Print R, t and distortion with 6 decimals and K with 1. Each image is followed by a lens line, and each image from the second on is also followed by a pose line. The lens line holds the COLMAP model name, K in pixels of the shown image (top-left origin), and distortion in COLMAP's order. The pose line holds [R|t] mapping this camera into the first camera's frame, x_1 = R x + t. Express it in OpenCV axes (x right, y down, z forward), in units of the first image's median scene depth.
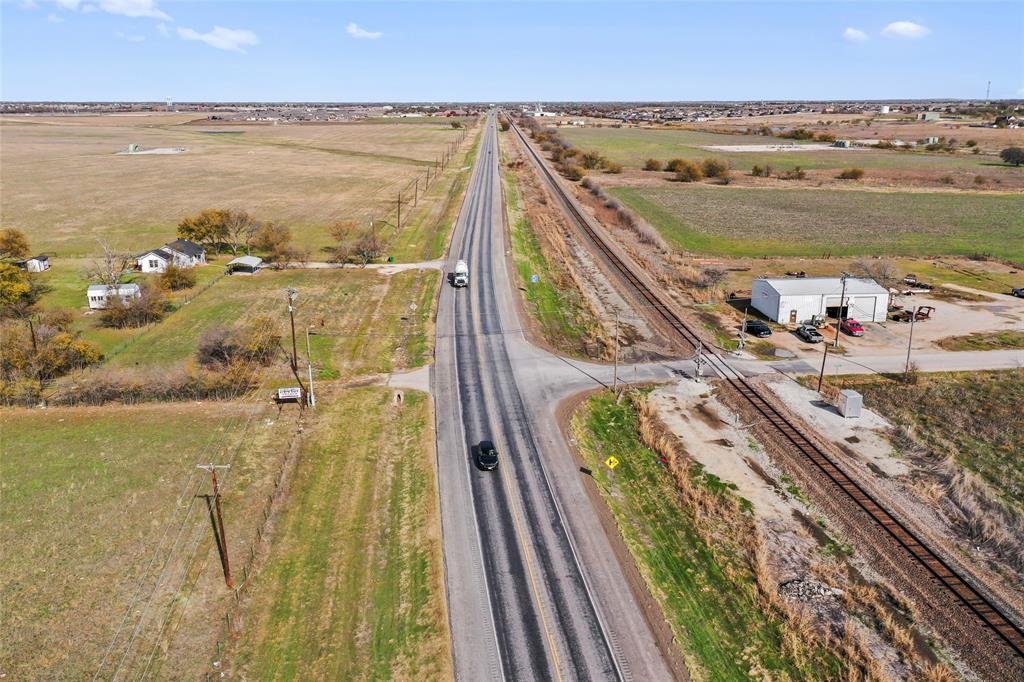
lens RADIAL K [[807.2, 0, 508.6], [0, 807.2, 341.2], [0, 0, 1]] dist [0.003862, 0.005865]
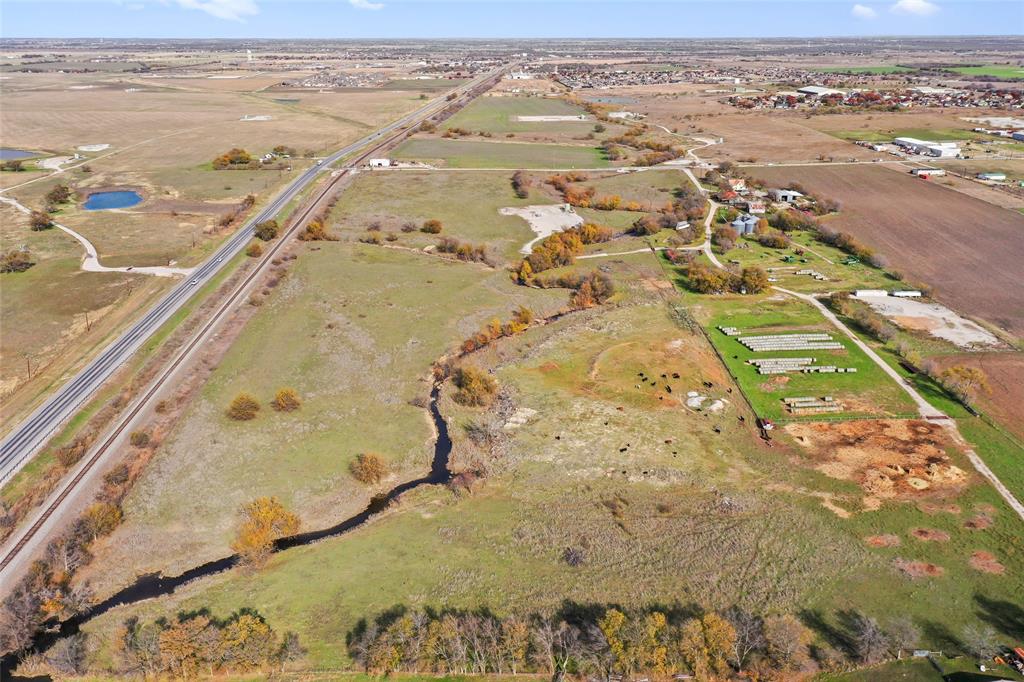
lens RADIAL K [[808.9, 0, 509.6], [0, 808.9, 365.2], [0, 0, 1]] dist [0.006573, 0.004067]
pose [[0.996101, 0.034158, -0.081334, 1.519735], [-0.025933, 0.994637, 0.100126, 0.661718], [0.084318, -0.097626, 0.991645, -4.037732]]
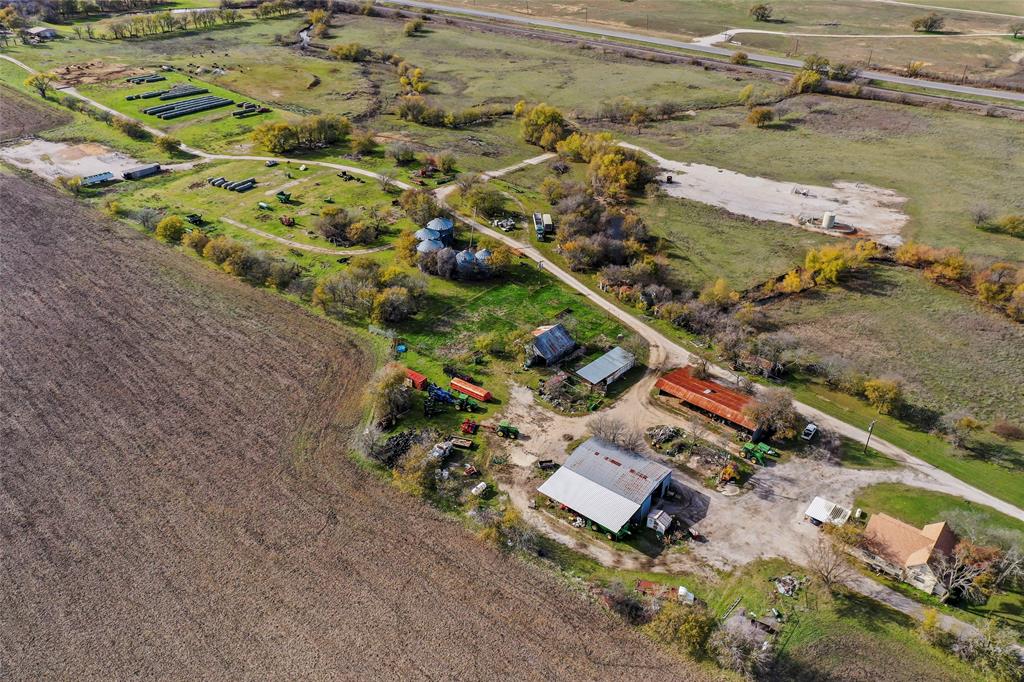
lens RADIAL K [[799.4, 0, 501.5], [0, 799.4, 343.1], [0, 0, 1]] dist [0.004358, -0.003422]
pose [[-0.711191, 0.376406, -0.593738, 3.071048], [-0.210030, 0.692239, 0.690429, -0.544347], [0.670891, 0.615730, -0.413258, 0.106347]]
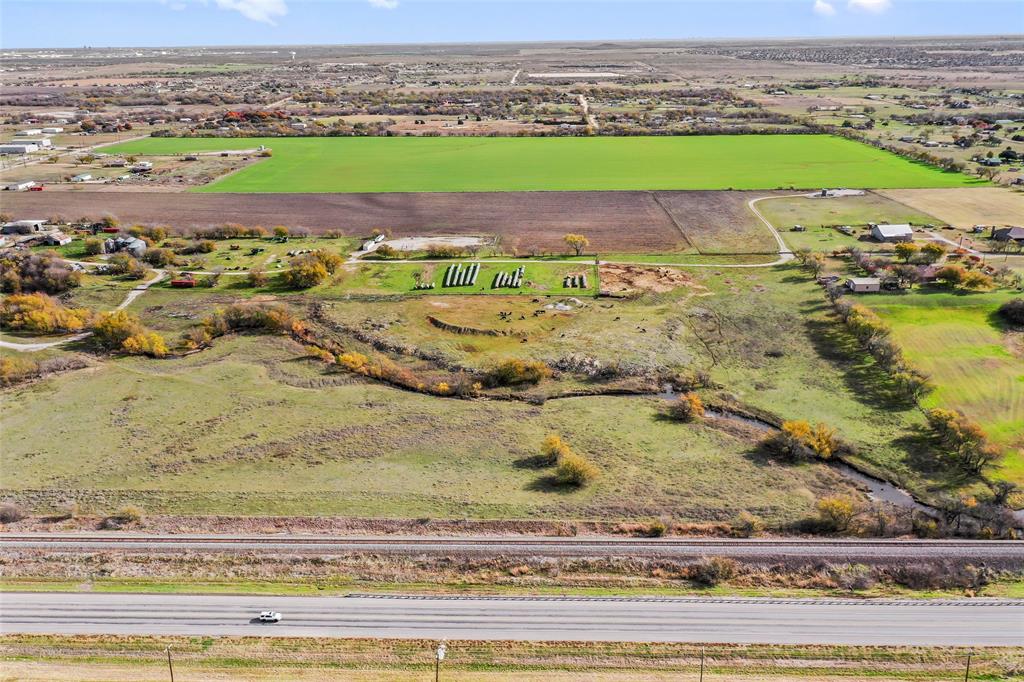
lens RADIAL K [[816.8, 0, 512.0], [0, 816.8, 341.0], [0, 0, 1]] dist [0.007093, 0.002175]
pose [[0.149871, -0.336599, 0.929645, -0.505491], [0.289708, 0.913944, 0.284210, 0.272958], [-0.945308, 0.226731, 0.234489, -2.660245]]
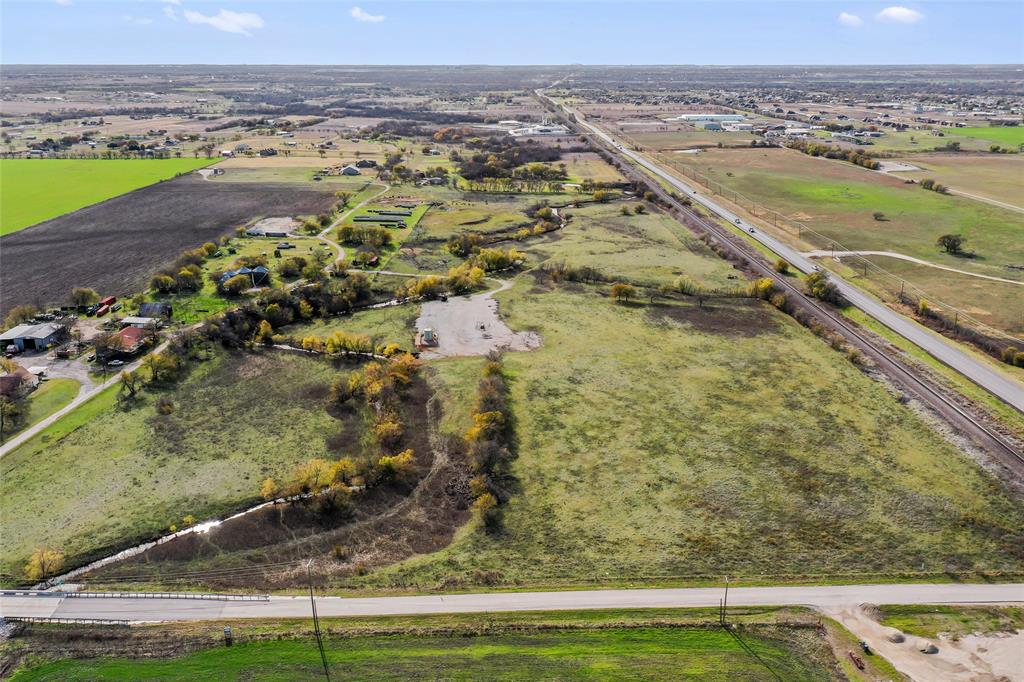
lens RADIAL K [[799.4, 0, 501.5], [0, 799.4, 343.1], [0, 0, 1]] dist [0.004358, -0.003422]
pose [[-0.992090, -0.035117, 0.120517, 0.994545], [0.042153, 0.811127, 0.583349, -0.935978], [-0.118240, 0.583815, -0.803230, 1.447467]]
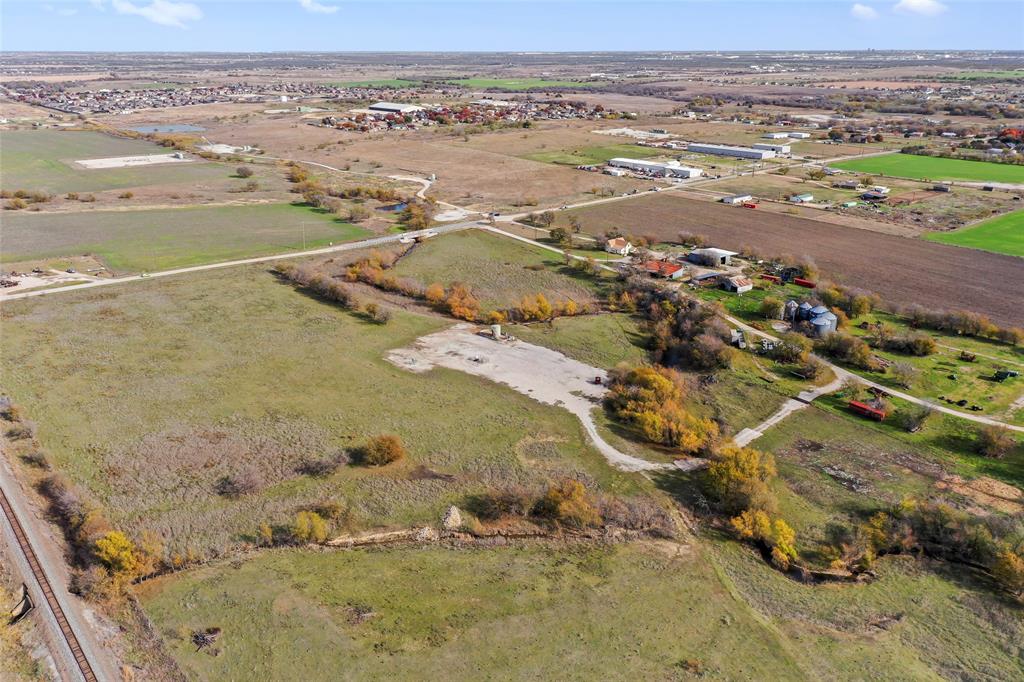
lens RADIAL K [[810.5, 0, 507.0], [0, 810.5, 338.3], [0, 0, 1]] dist [0.003250, 0.004138]
pose [[0.844108, -0.175719, 0.506561, 0.395125], [0.148256, 0.984430, 0.094439, 0.128971], [-0.515269, -0.004616, 0.857016, -2.137641]]
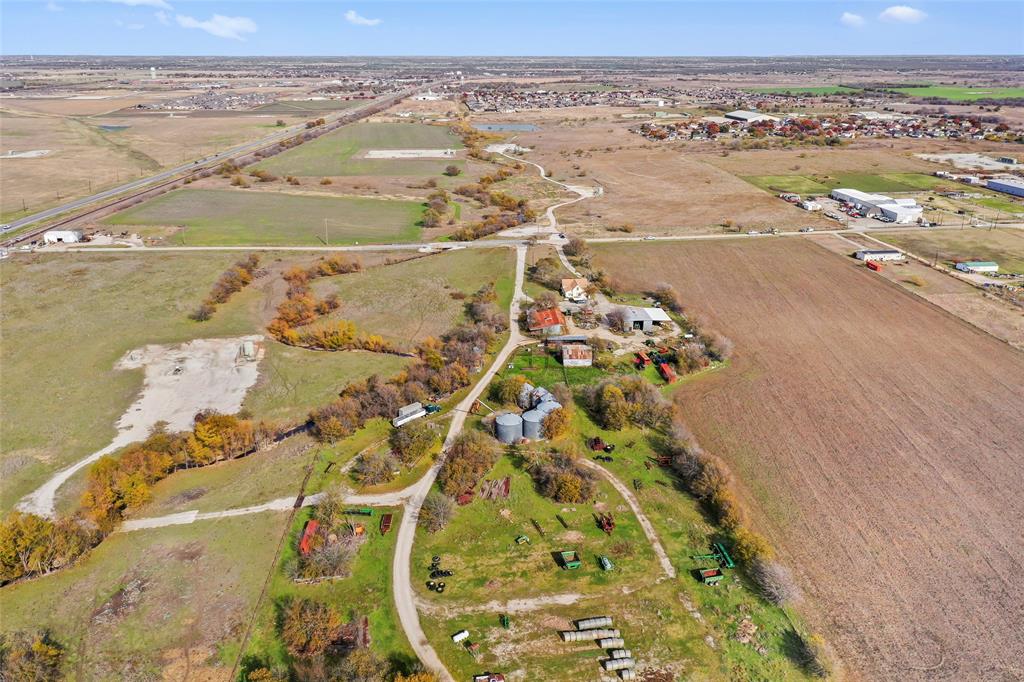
lens RADIAL K [[807.2, 0, 508.6], [0, 807.2, 341.2], [0, 0, 1]] dist [0.003862, 0.005865]
pose [[0.999084, 0.017496, -0.039048, 2.193783], [-0.015350, 0.998390, 0.054602, 0.168511], [0.039941, -0.053952, 0.997744, -2.303517]]
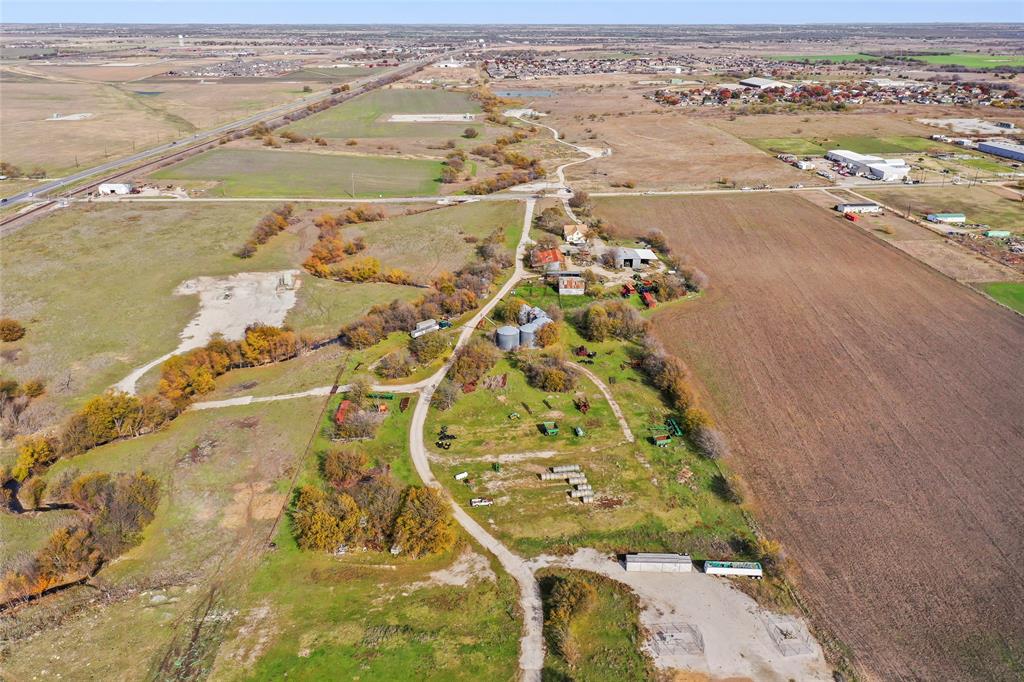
lens RADIAL K [[802.9, 0, 509.0], [0, 802.9, 341.4], [0, 0, 1]] dist [0.004777, 0.003273]
pose [[0.997552, 0.028790, -0.063727, 2.256419], [-0.022867, 0.995516, 0.091785, 0.258838], [0.066084, -0.090103, 0.993738, -2.592257]]
